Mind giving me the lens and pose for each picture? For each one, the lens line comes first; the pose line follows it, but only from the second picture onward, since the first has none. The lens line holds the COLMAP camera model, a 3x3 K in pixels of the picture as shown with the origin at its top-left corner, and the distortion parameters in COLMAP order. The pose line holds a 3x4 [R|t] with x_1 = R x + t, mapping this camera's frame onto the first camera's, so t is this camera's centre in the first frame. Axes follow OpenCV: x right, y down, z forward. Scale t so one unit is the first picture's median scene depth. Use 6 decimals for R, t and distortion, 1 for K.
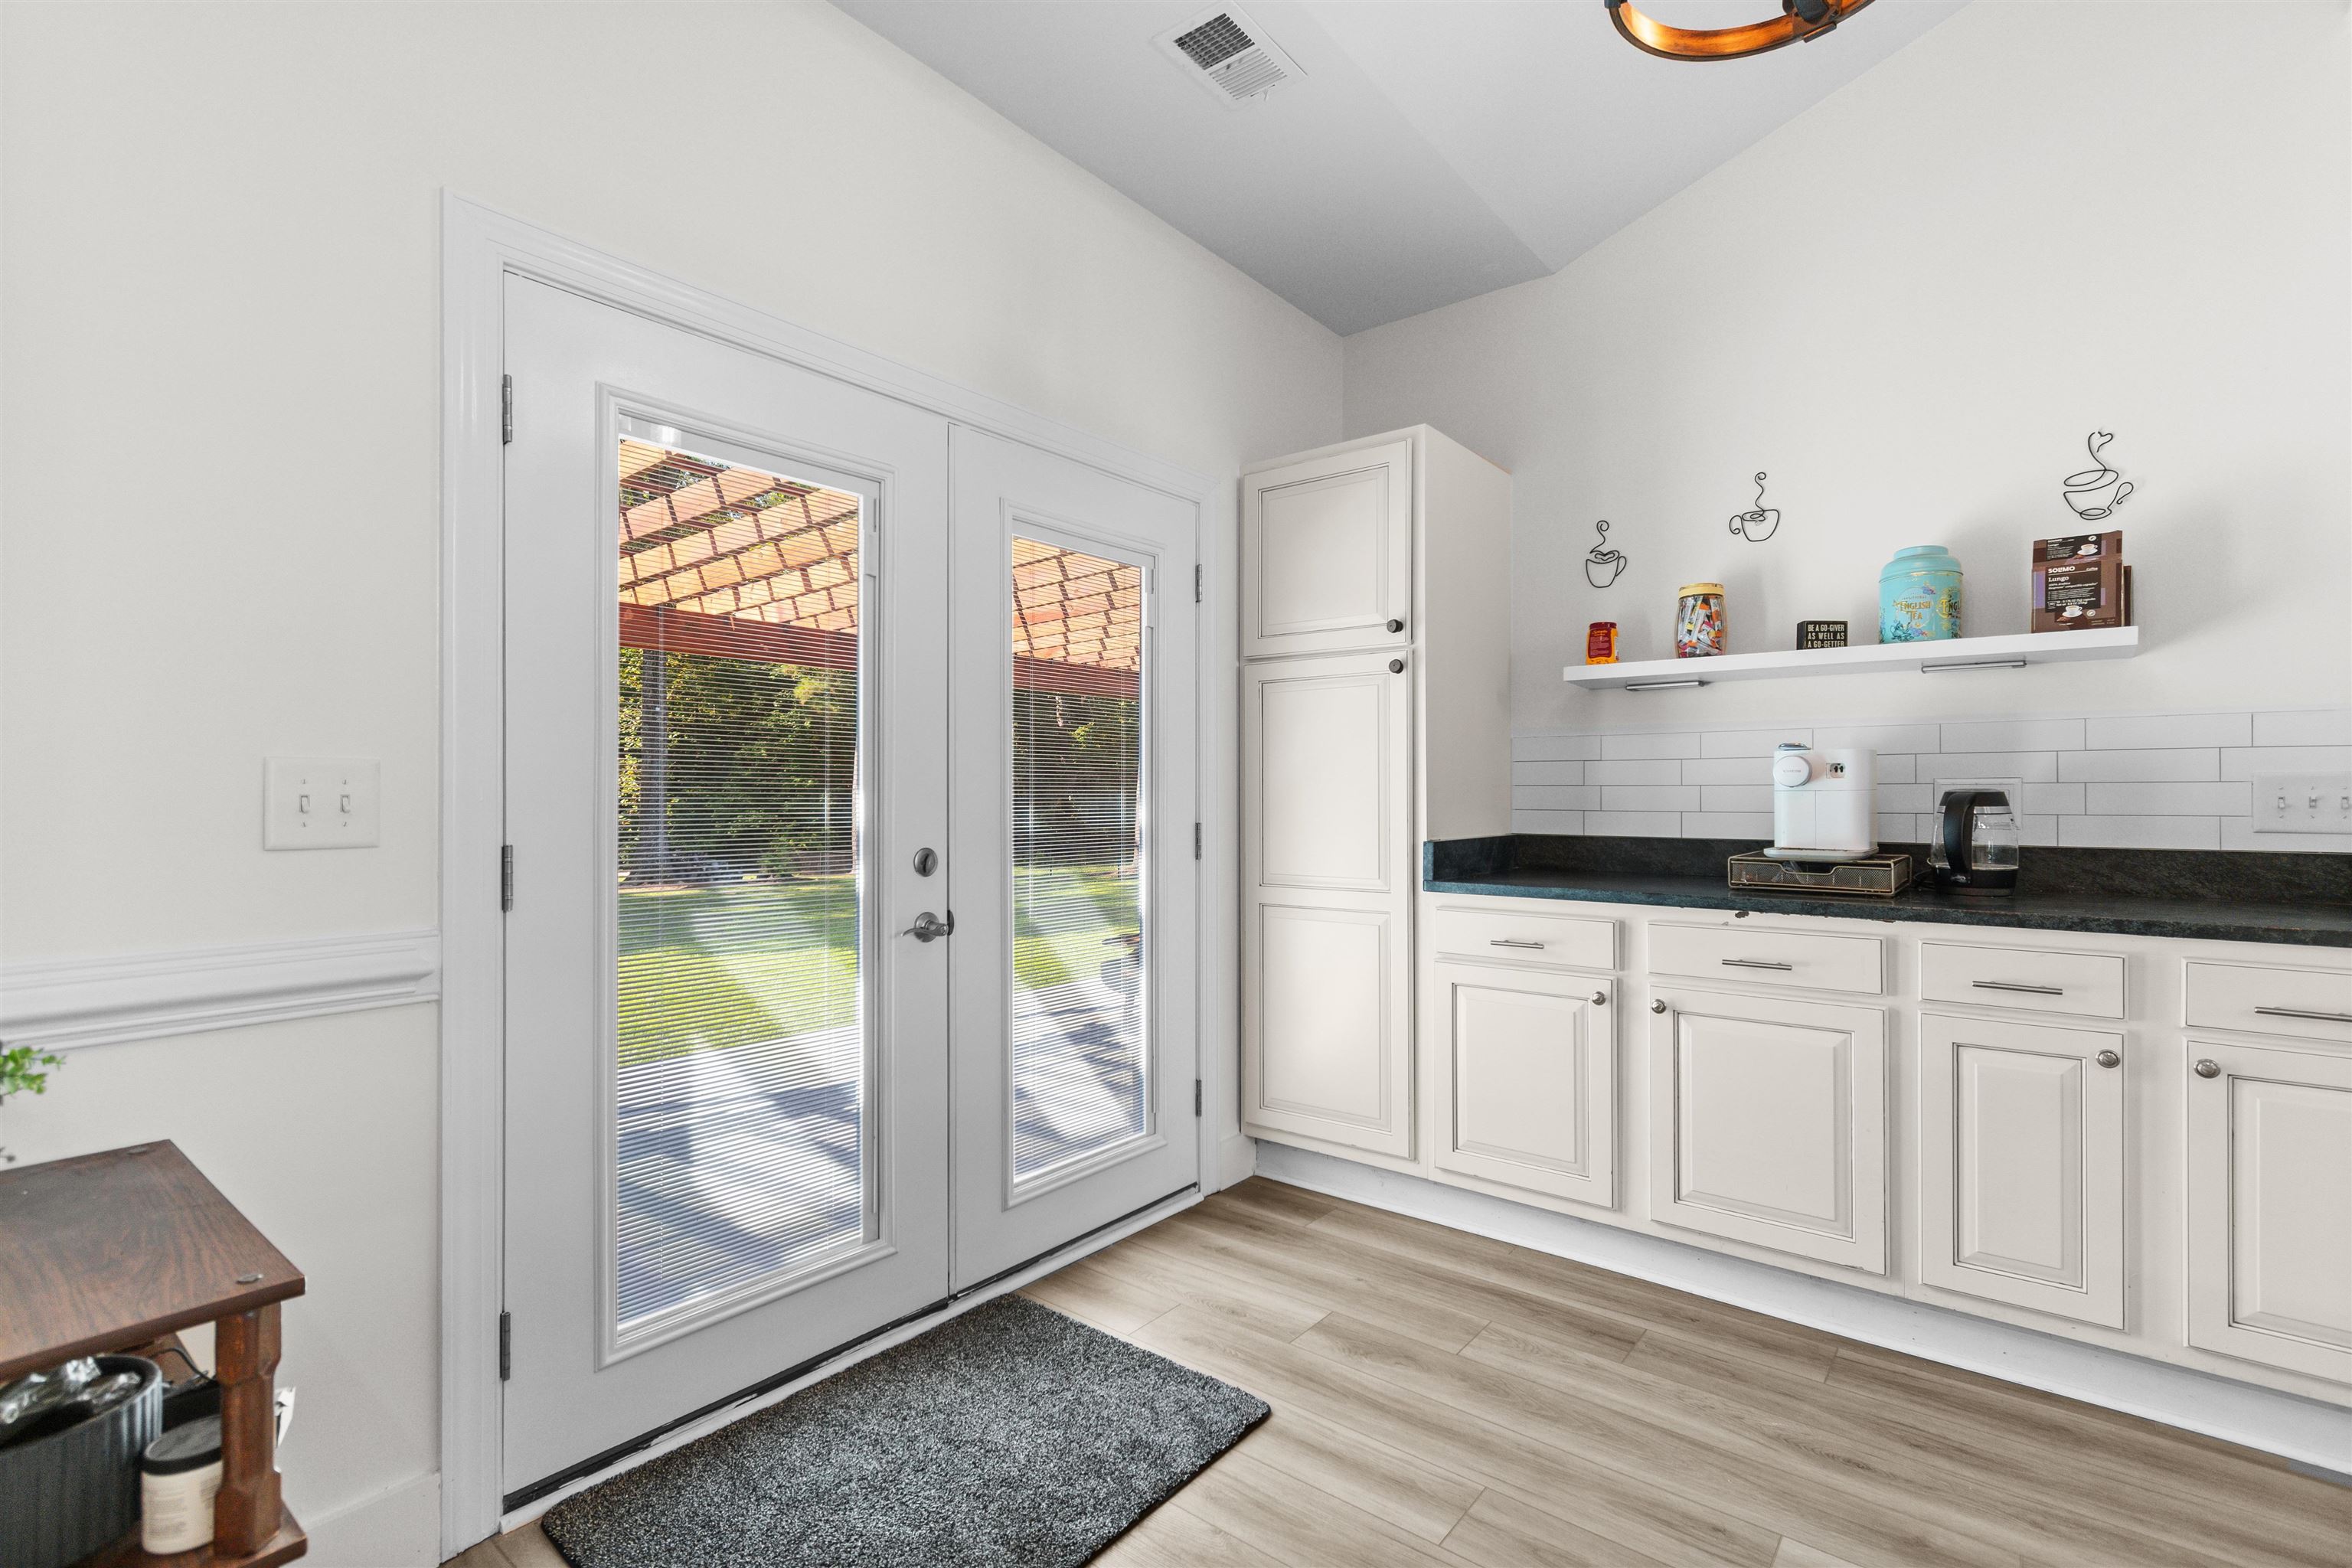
lens RADIAL K [[1068.5, 0, 1156.4], [0, 1068.5, 798.5], [0, 0, 1]] dist [0.009580, -0.000647]
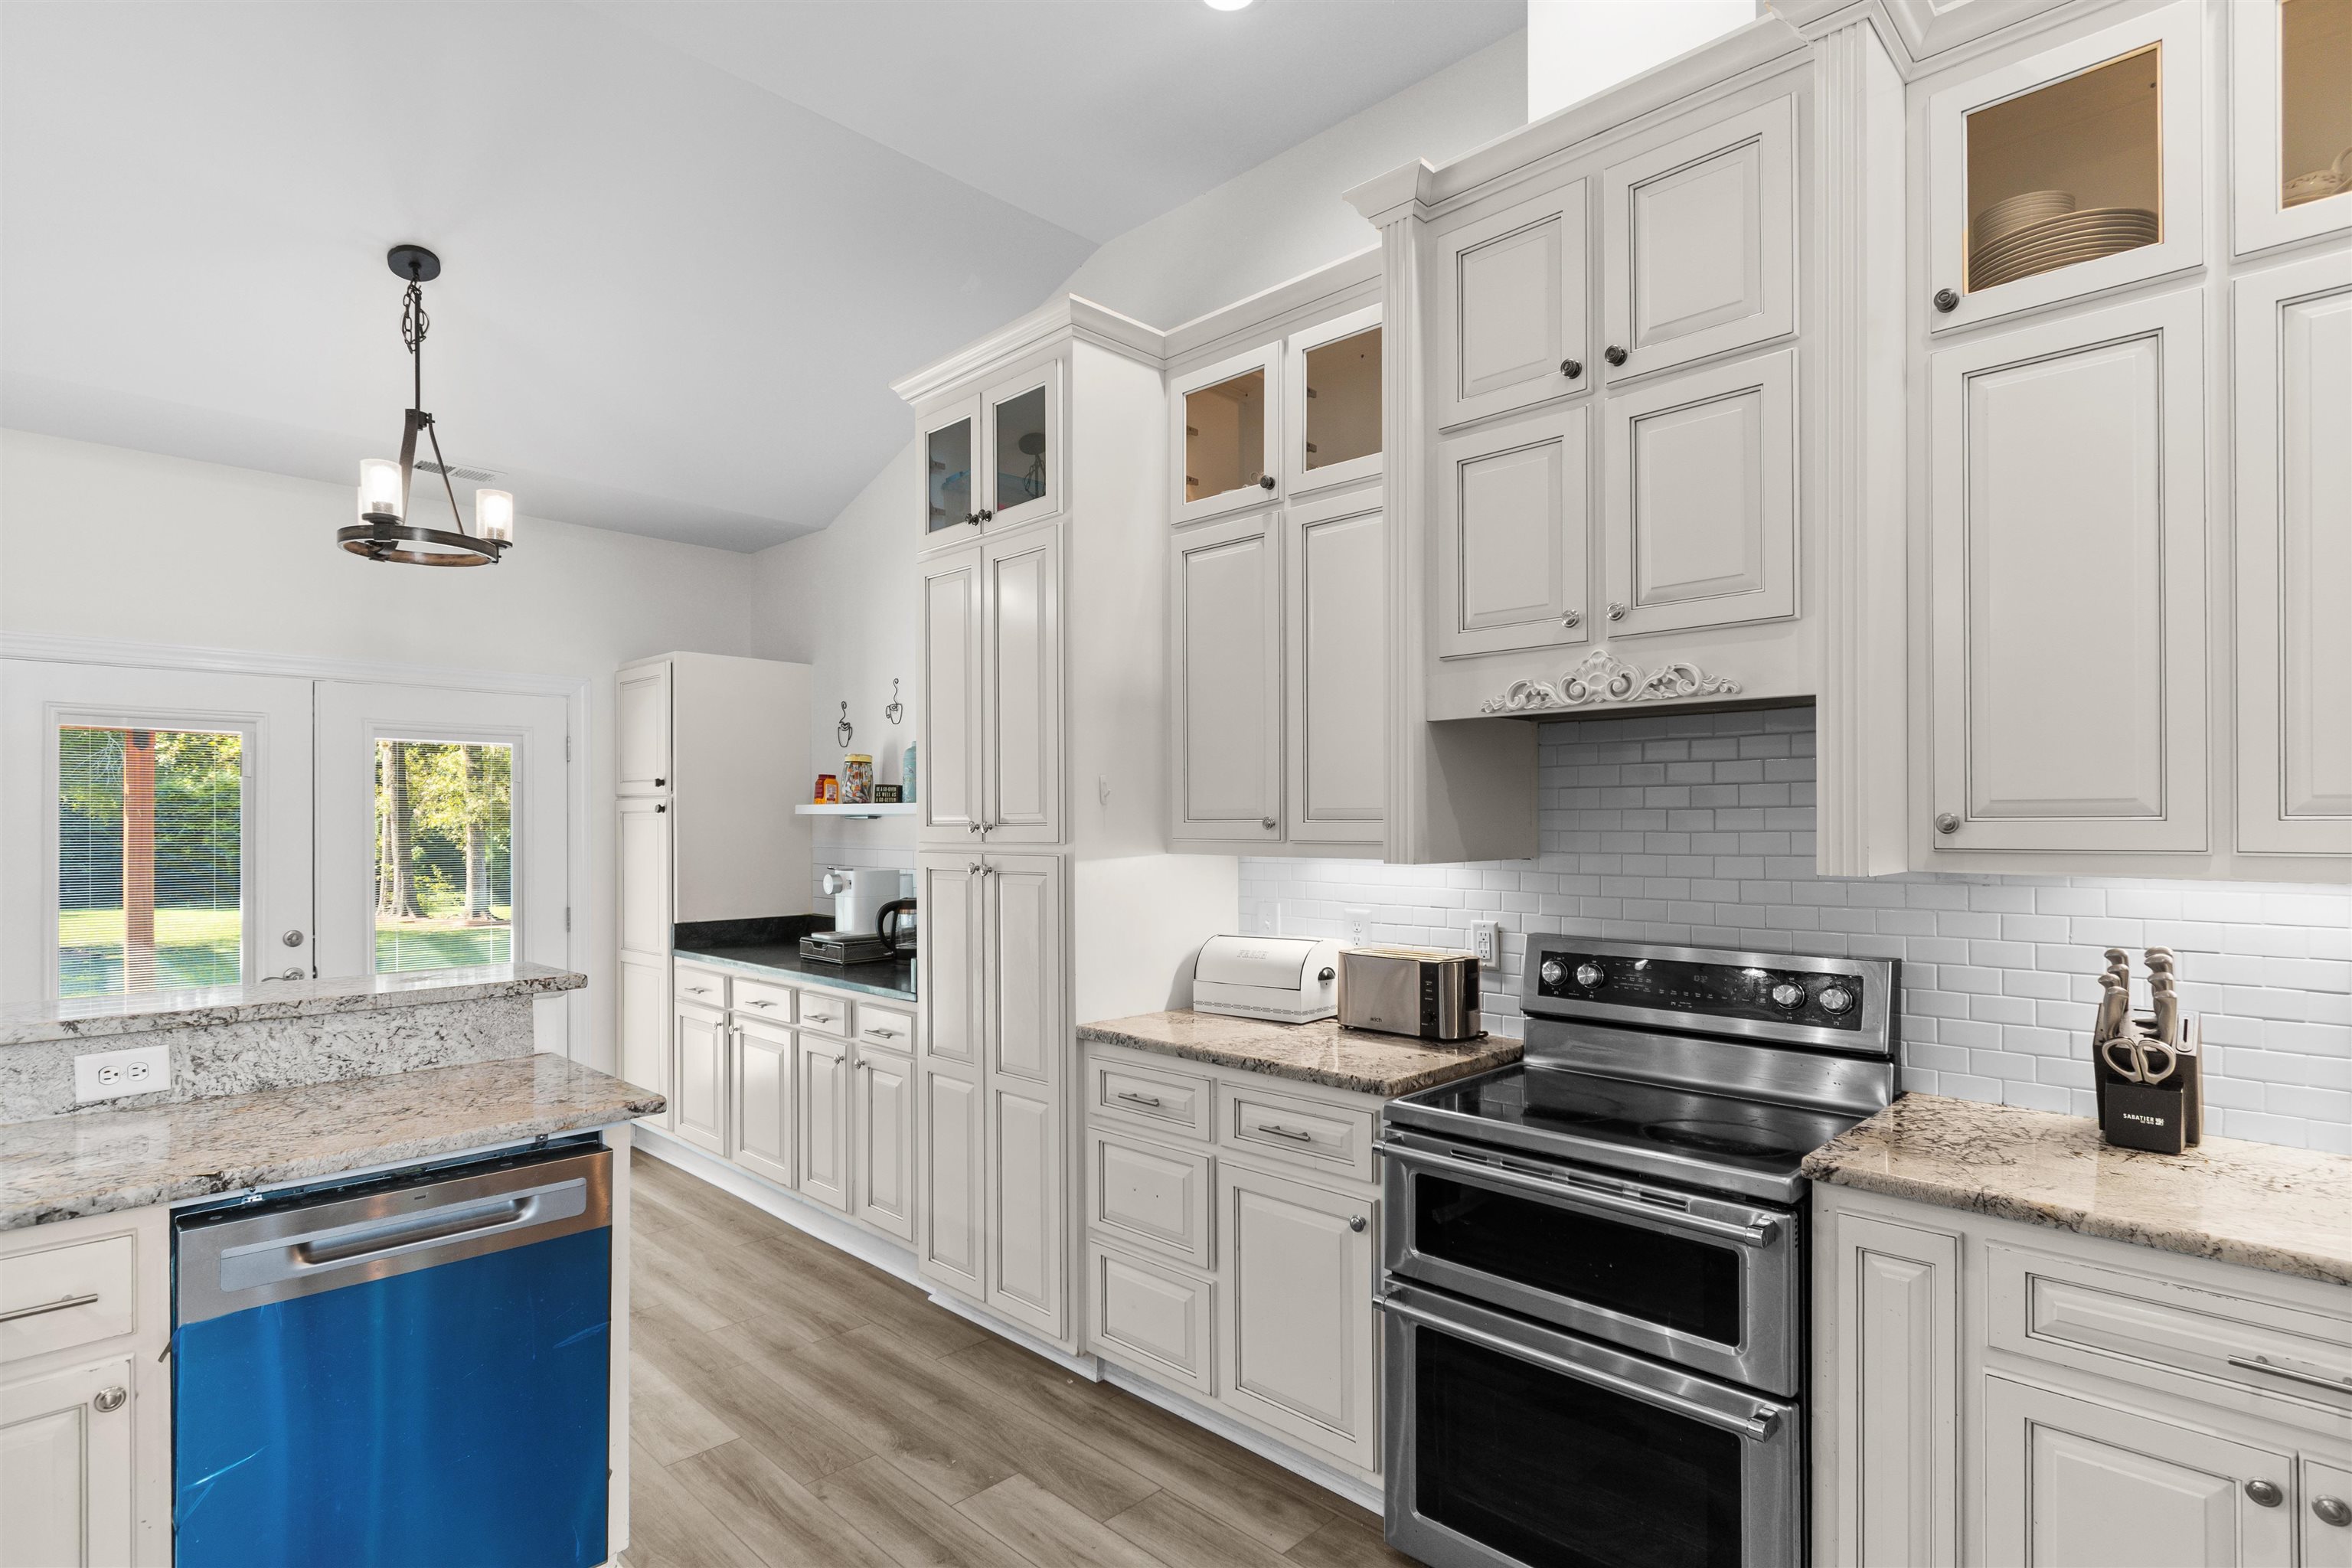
lens RADIAL K [[1193.0, 0, 1188.4], [0, 1193.0, 820.9], [0, 0, 1]] dist [-0.000528, -0.000109]
pose [[0.995308, -0.002047, -0.096733, 1.137063], [0.001773, 0.999994, -0.002917, -0.099504], [0.096738, 0.002732, 0.995306, -0.624492]]
